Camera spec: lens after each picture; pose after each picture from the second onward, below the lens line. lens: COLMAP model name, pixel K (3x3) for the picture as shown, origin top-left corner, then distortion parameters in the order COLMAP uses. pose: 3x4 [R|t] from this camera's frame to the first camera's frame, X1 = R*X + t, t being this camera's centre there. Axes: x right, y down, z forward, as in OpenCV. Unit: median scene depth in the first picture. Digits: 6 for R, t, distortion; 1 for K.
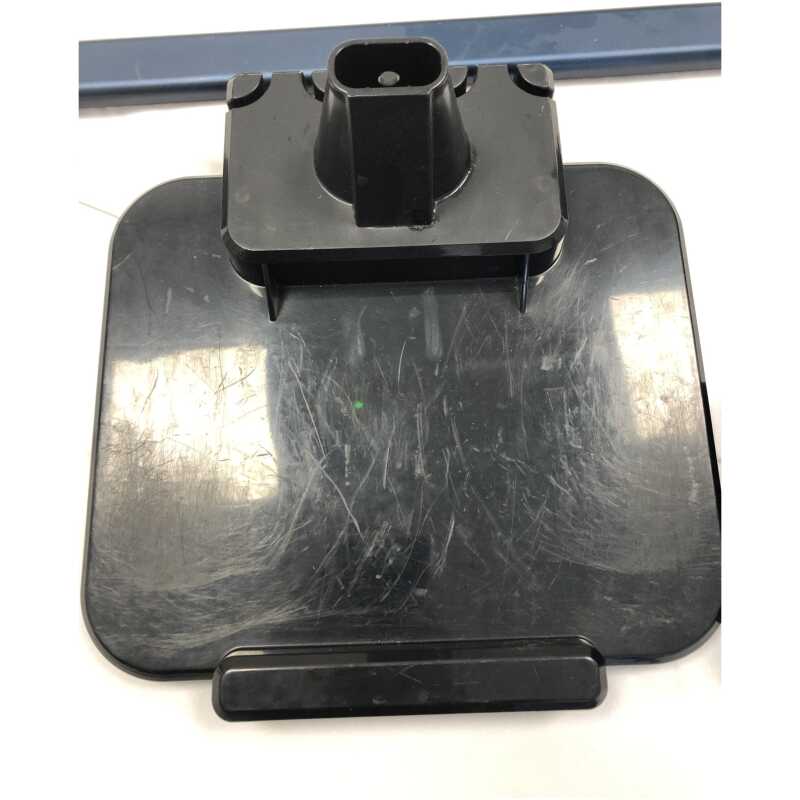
lens RADIAL K [[679.6, 0, 386.3], [0, 679.6, 380.6], [0, 0, 1]] dist [0.003826, -0.004681]
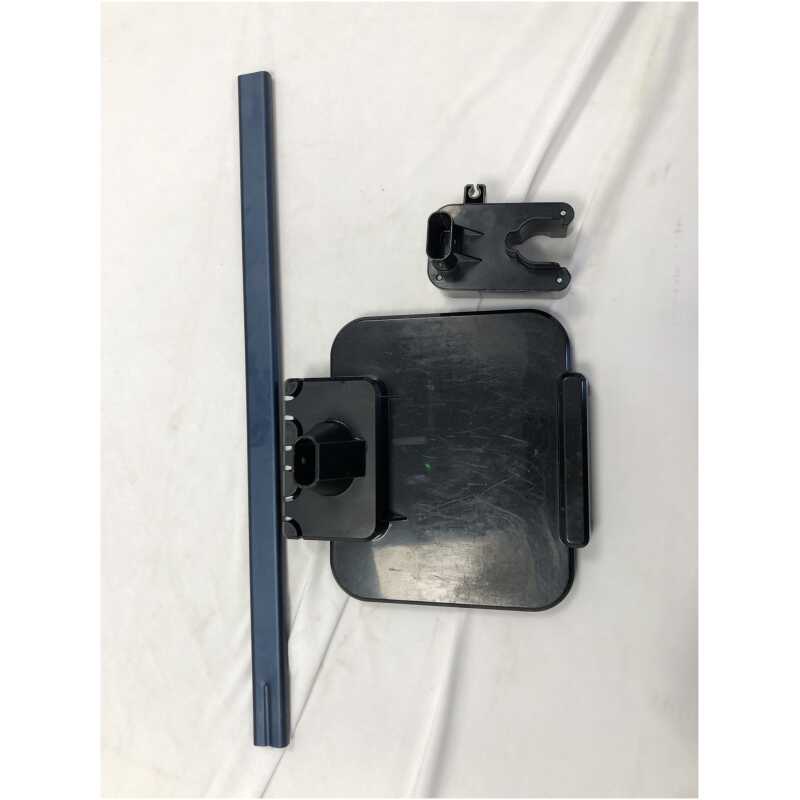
lens RADIAL K [[679.6, 0, 386.3], [0, 679.6, 380.6], [0, 0, 1]] dist [0.003826, -0.004681]
pose [[0.032696, -0.996637, 0.075139, 0.096049], [0.994012, 0.040268, 0.101580, -0.385406], [-0.104264, 0.071368, 0.991986, -1.097039]]
